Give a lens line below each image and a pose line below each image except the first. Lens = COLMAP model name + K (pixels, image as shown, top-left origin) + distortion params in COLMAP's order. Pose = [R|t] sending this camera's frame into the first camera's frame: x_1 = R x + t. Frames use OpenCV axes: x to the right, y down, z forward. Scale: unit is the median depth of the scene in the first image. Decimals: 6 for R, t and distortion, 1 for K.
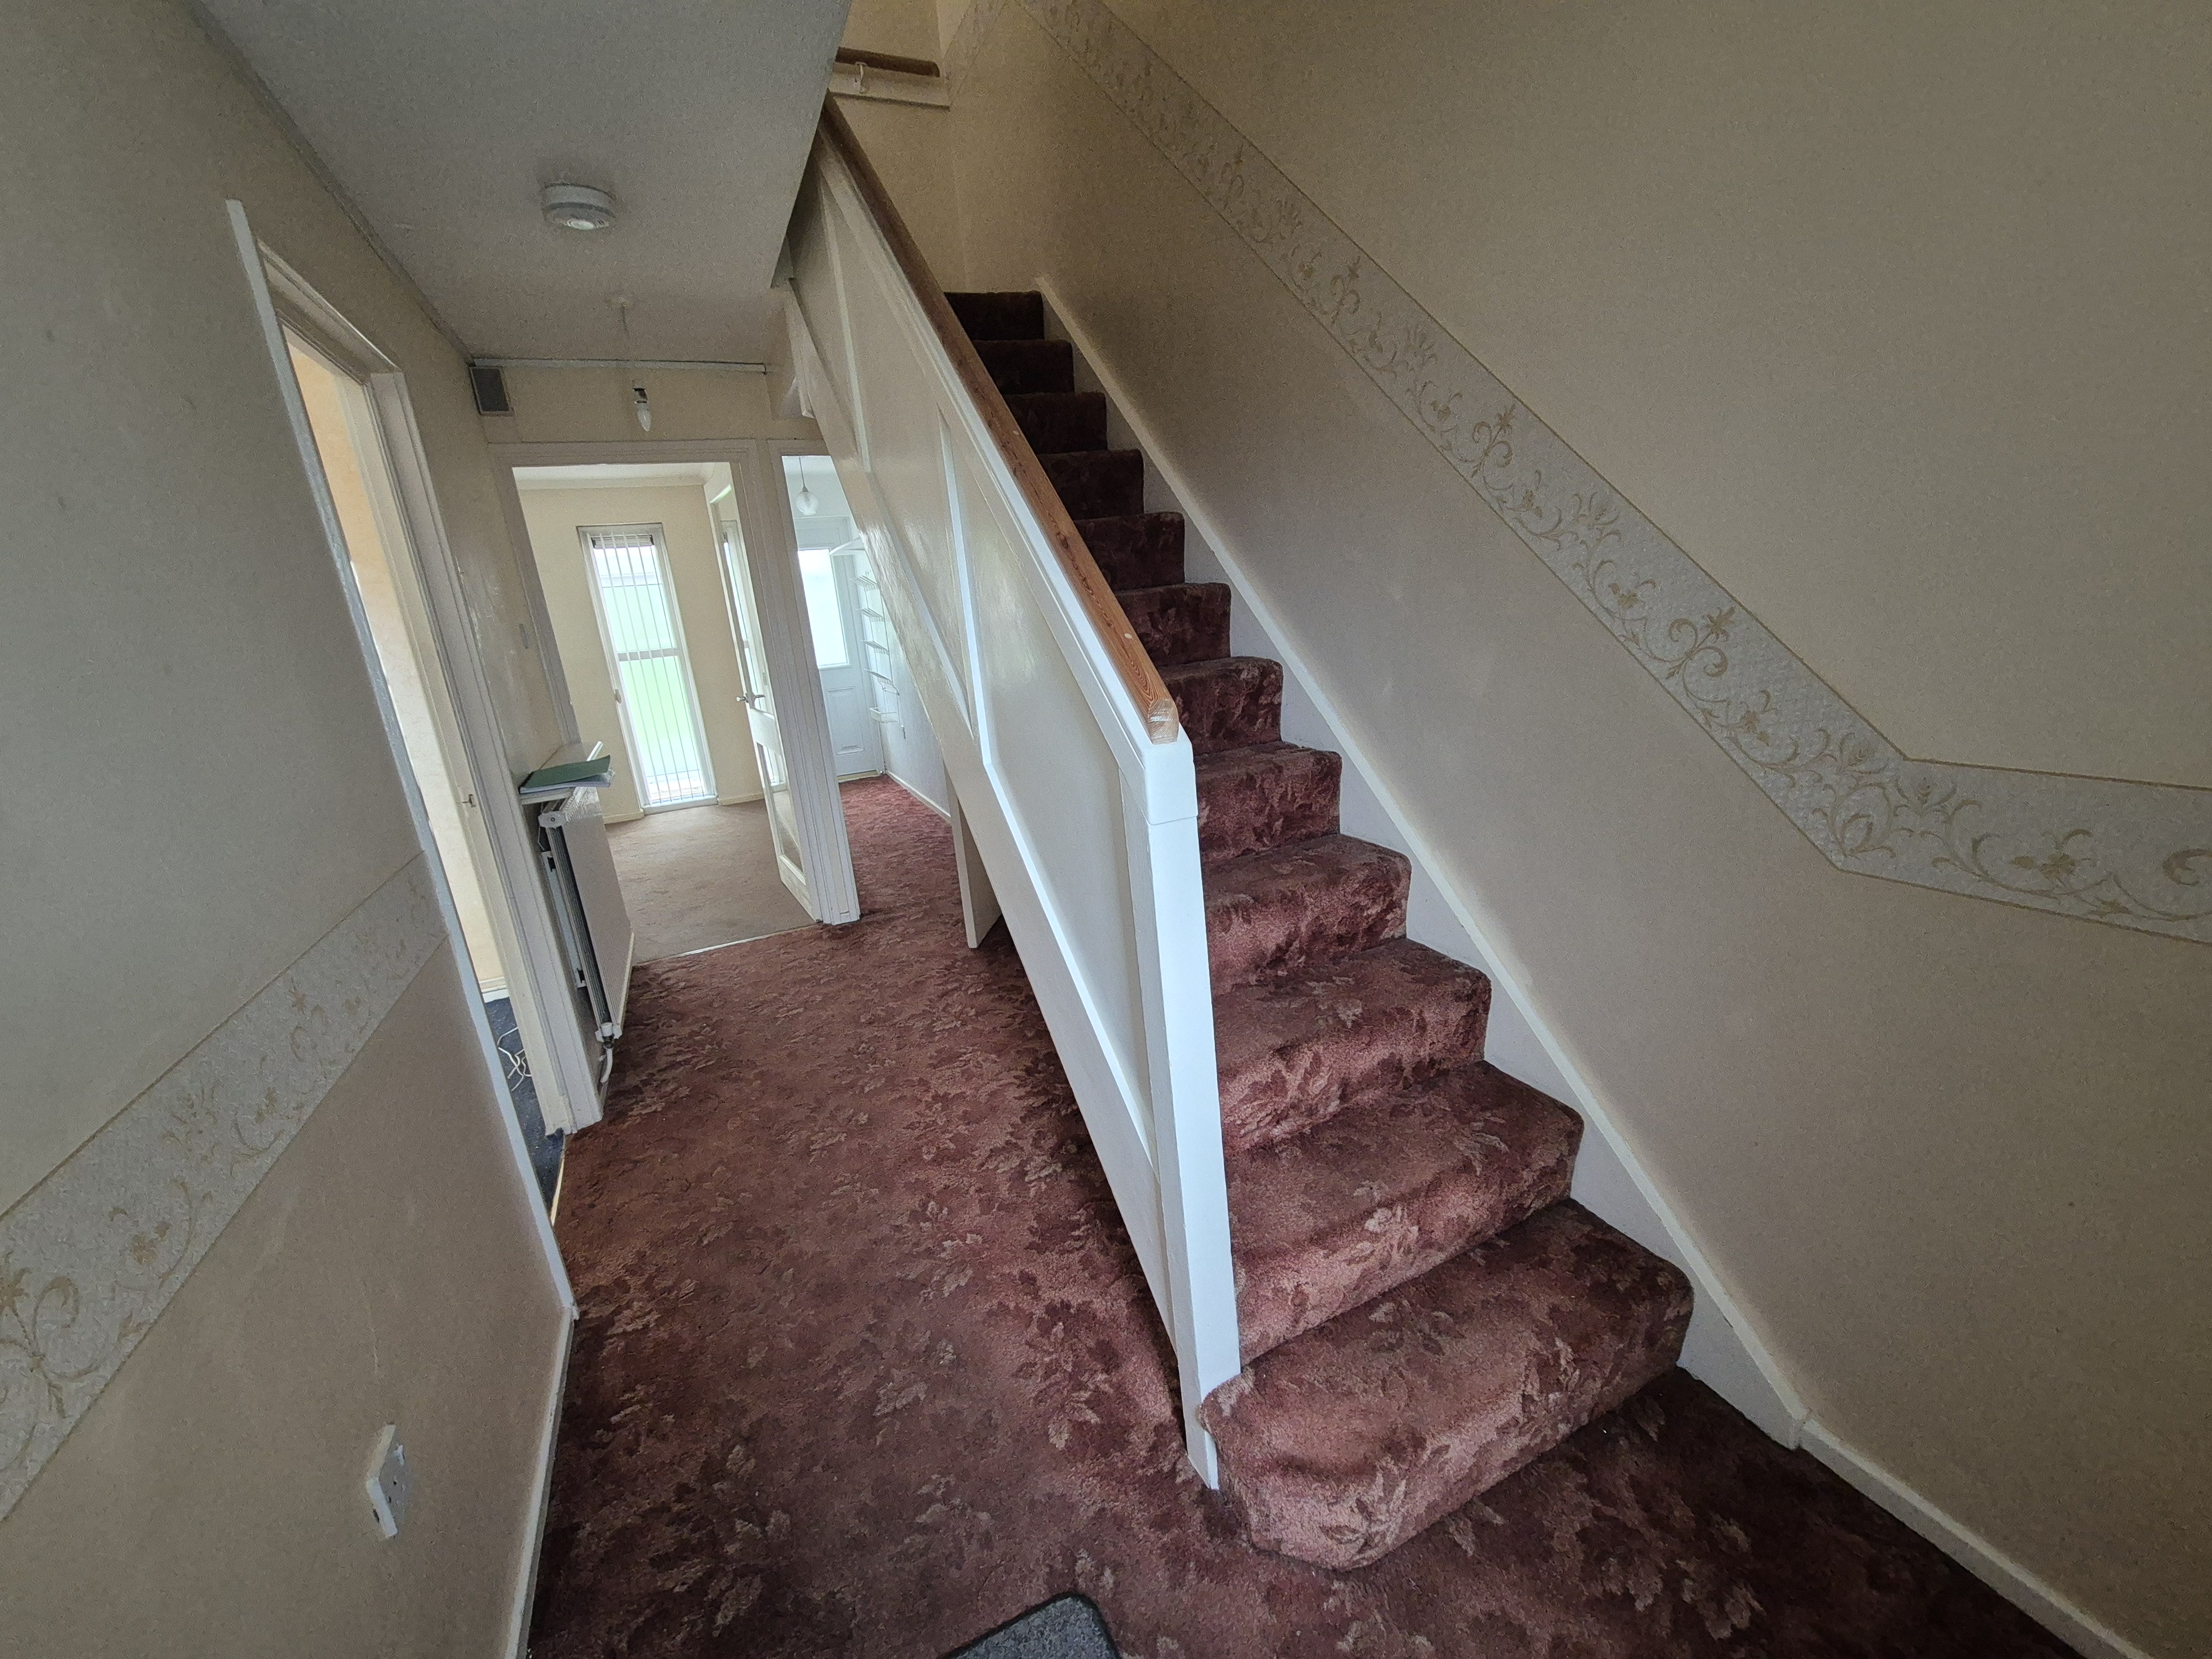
lens RADIAL K [[908.5, 0, 1099.2], [0, 908.5, 822.8], [0, 0, 1]] dist [0.002111, -0.000170]
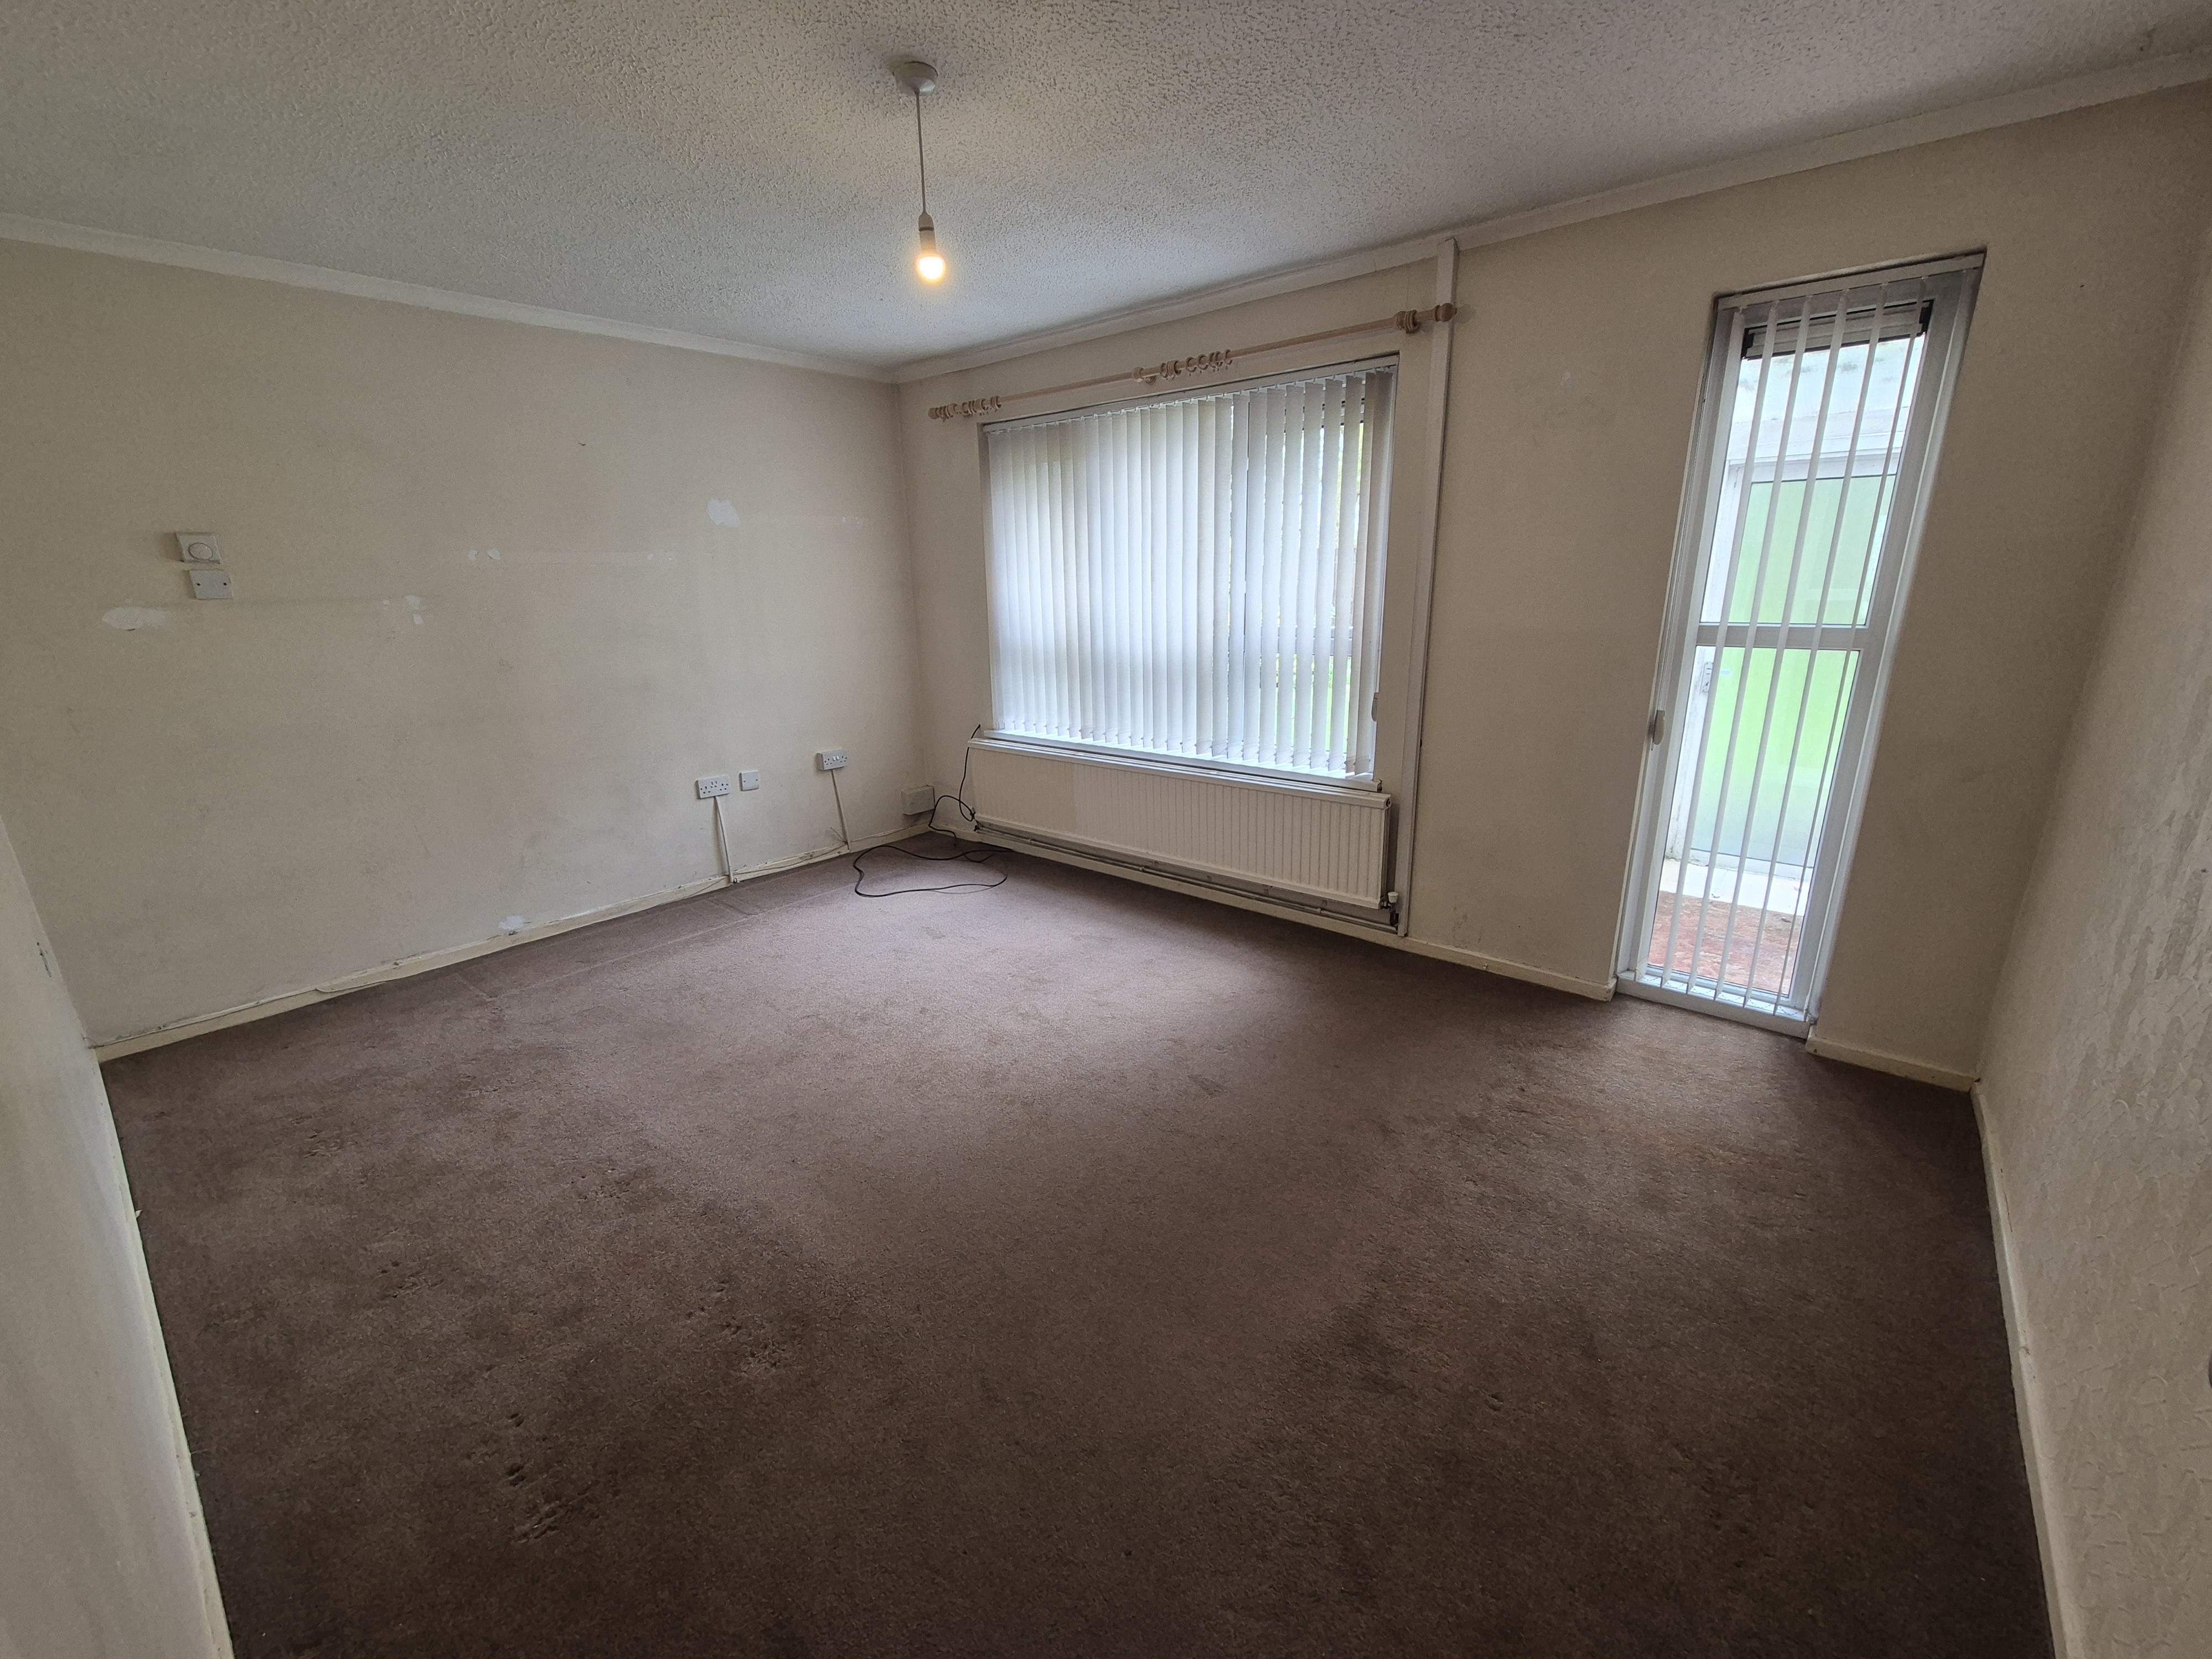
lens RADIAL K [[908.5, 0, 1100.9], [0, 908.5, 826.9], [0, 0, 1]] dist [0.002111, -0.000170]
pose [[0.438306, 0.324666, -0.838141, -0.225683], [-0.248248, 0.939940, 0.234278, -0.107695], [0.863864, 0.105382, 0.492579, 0.474413]]
